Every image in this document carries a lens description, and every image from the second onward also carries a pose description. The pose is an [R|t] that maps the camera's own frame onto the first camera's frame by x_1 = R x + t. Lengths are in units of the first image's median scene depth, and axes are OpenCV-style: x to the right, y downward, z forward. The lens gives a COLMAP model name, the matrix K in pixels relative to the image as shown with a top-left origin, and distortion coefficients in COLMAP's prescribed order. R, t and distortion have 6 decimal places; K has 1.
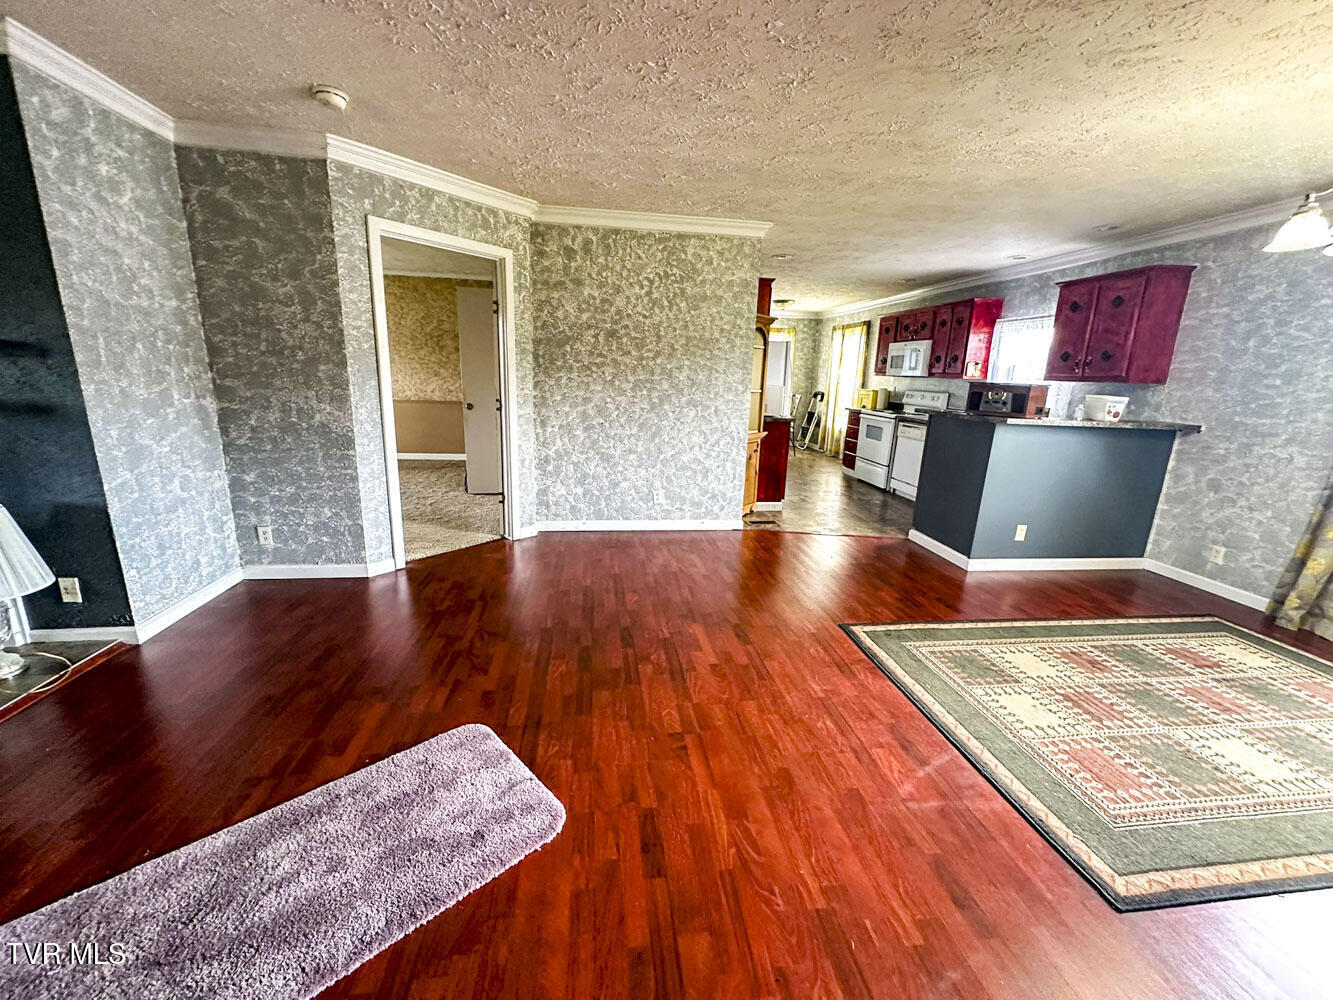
lens RADIAL K [[534.5, 0, 666.7], [0, 534.5, 502.2], [0, 0, 1]] dist [-0.002016, 0.000473]
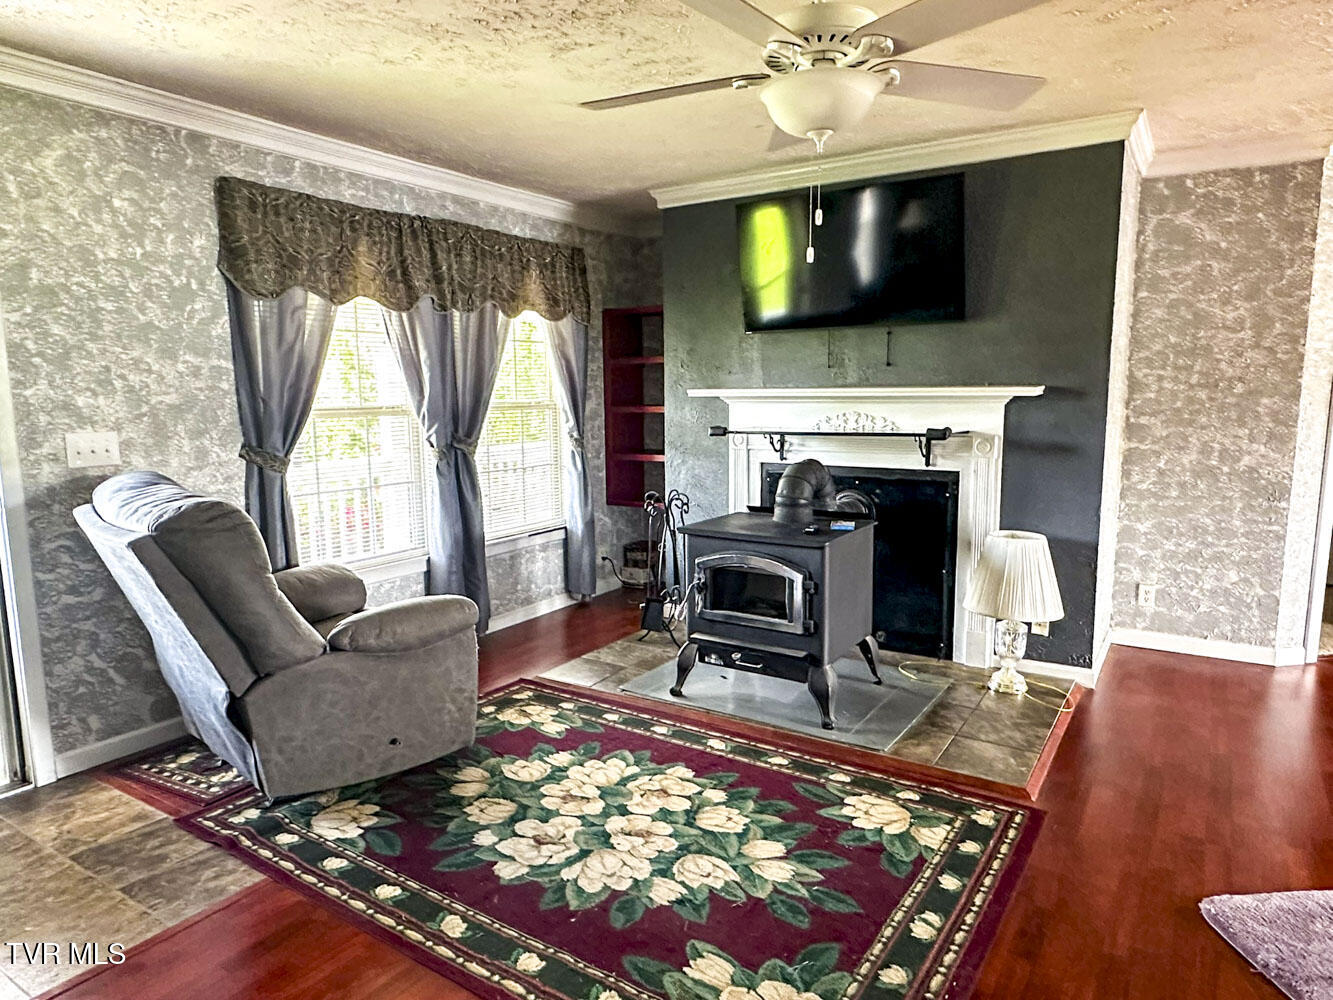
lens RADIAL K [[849.6, 0, 665.4], [0, 849.6, 507.3], [0, 0, 1]] dist [-0.000152, 0.004044]
pose [[0.754001, 0.054127, -0.654640, -0.352306], [-0.123060, 0.990594, -0.059834, 0.076980], [0.645243, 0.125675, 0.753569, -0.422276]]
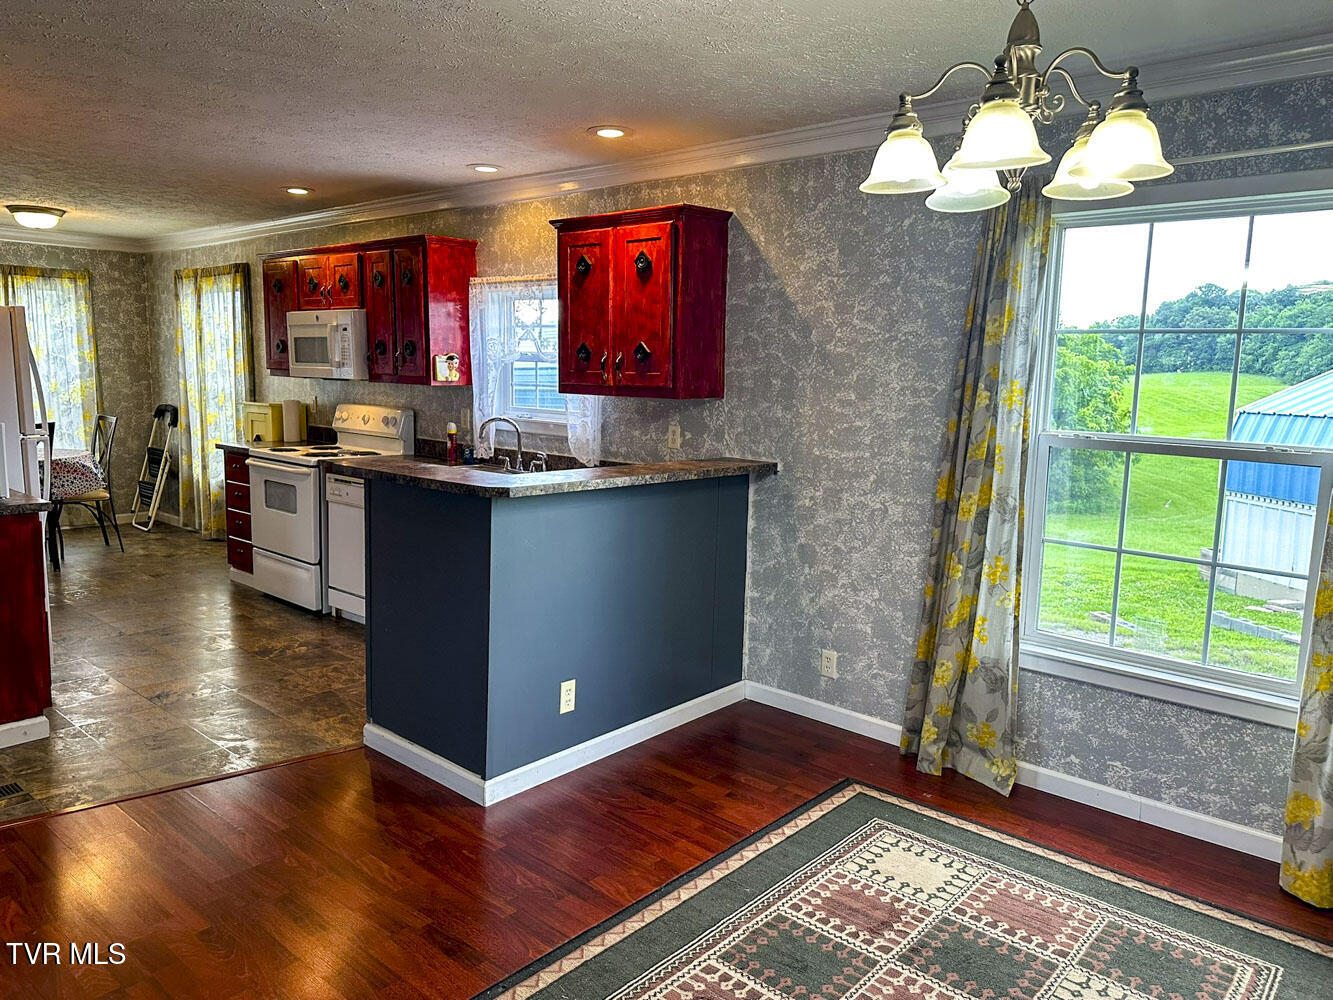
lens RADIAL K [[935.0, 0, 666.5], [0, 935.0, 500.0], [0, 0, 1]] dist [0.140958, -0.236888]
pose [[0.756430, -0.106536, 0.645340, 0.163741], [0.158146, 0.987162, -0.022404, -0.086994], [-0.634668, 0.119005, 0.763567, 0.217319]]
